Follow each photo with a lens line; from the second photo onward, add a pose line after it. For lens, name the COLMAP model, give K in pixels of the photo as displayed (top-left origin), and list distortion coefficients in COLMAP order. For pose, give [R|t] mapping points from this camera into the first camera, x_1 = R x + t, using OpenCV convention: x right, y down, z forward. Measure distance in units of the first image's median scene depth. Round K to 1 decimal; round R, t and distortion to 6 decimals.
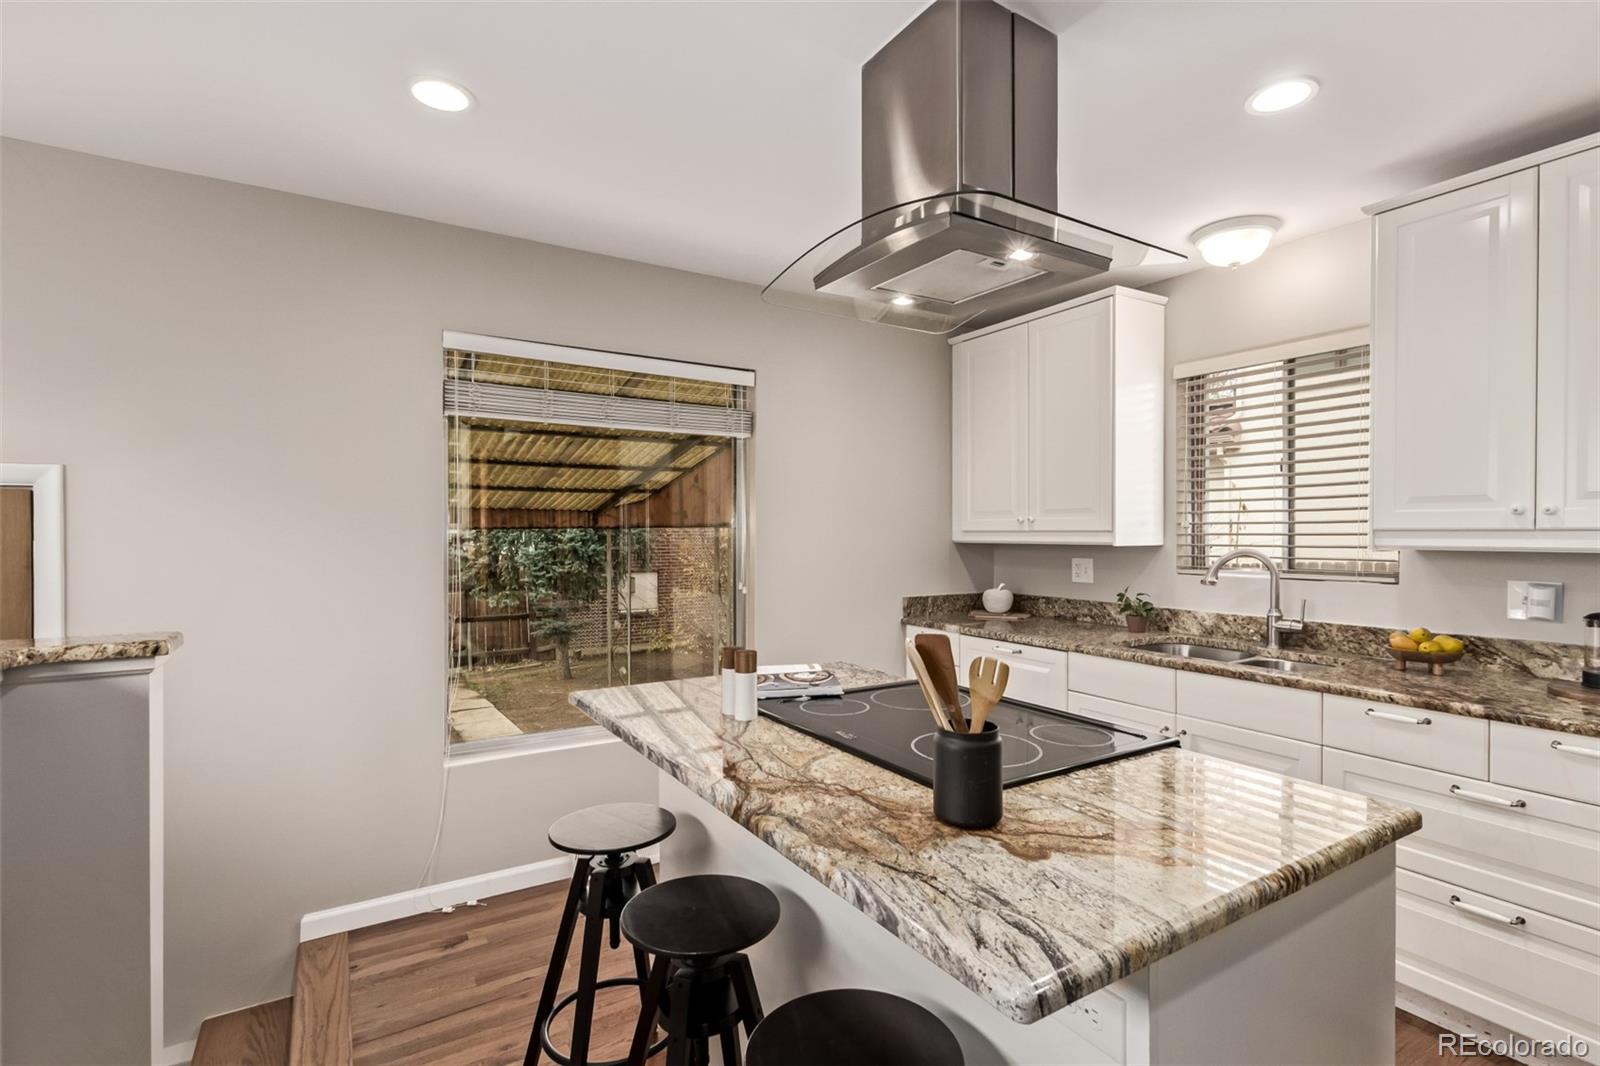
lens RADIAL K [[747.4, 0, 827.7], [0, 747.4, 539.3], [0, 0, 1]] dist [0.008889, -0.003554]
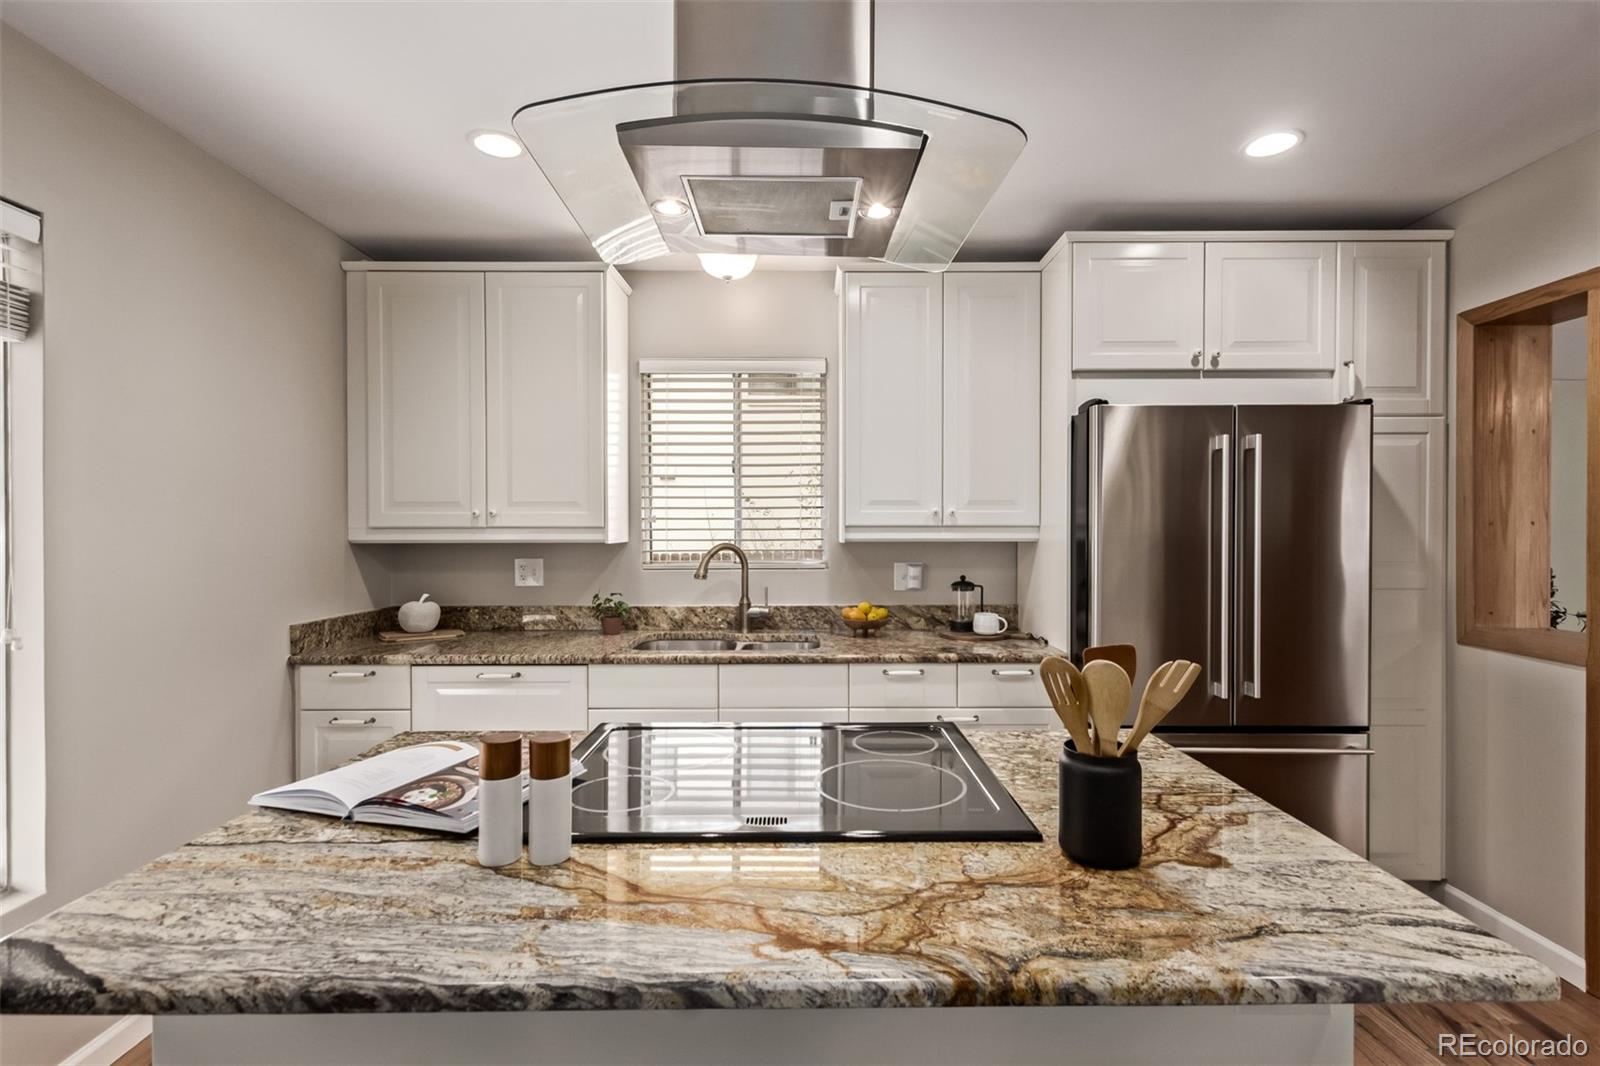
lens RADIAL K [[747.4, 0, 809.0], [0, 747.4, 537.3], [0, 0, 1]] dist [0.008889, -0.003554]
pose [[0.543006, -0.008912, 0.839682, -0.324849], [0.009816, 0.999943, 0.004265, -0.000032], [-0.839672, 0.005926, 0.543062, 0.366689]]
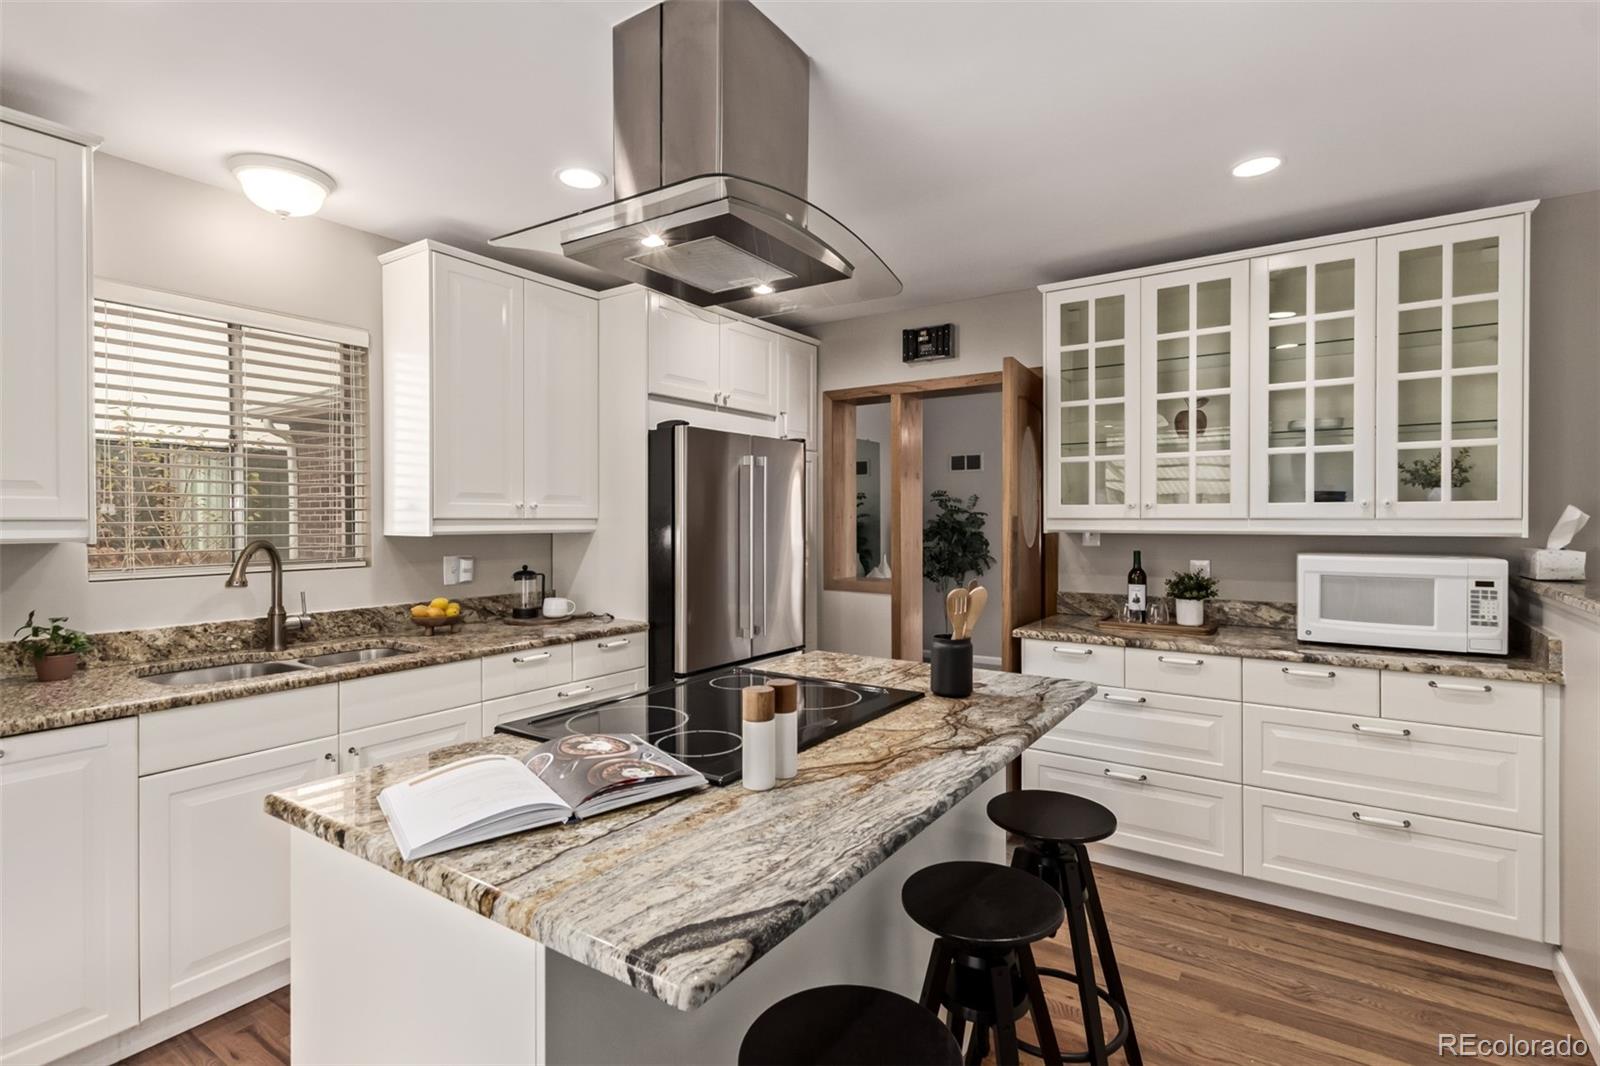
lens RADIAL K [[747.4, 0, 802.3], [0, 747.4, 520.5], [0, 0, 1]] dist [0.008889, -0.003554]
pose [[-0.366950, 0.000840, 0.930240, -0.546051], [0.012774, 0.999910, 0.004136, -0.006640], [-0.930153, 0.013401, -0.366927, 0.857164]]
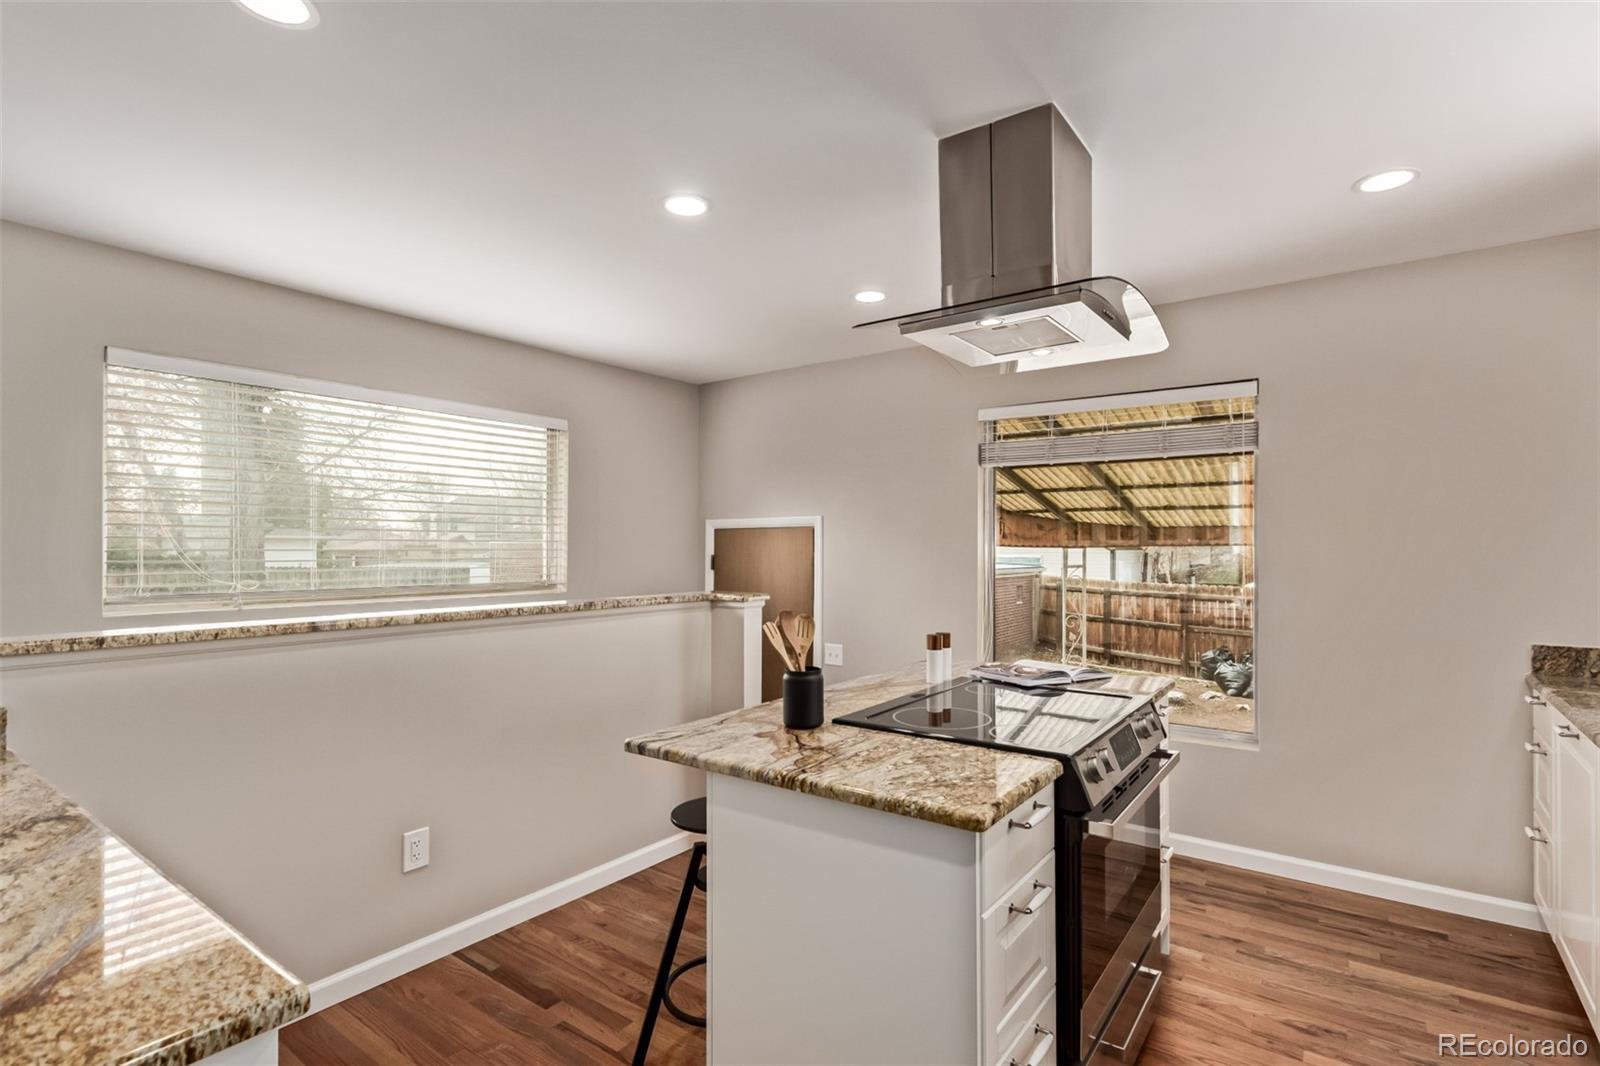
lens RADIAL K [[747.4, 0, 805.5], [0, 747.4, 540.6], [0, 0, 1]] dist [0.008889, -0.003554]
pose [[0.357546, -0.006296, -0.933874, 0.786478], [-0.009694, 0.999898, -0.010453, -0.006928], [0.933845, 0.012790, 0.357448, 0.186747]]
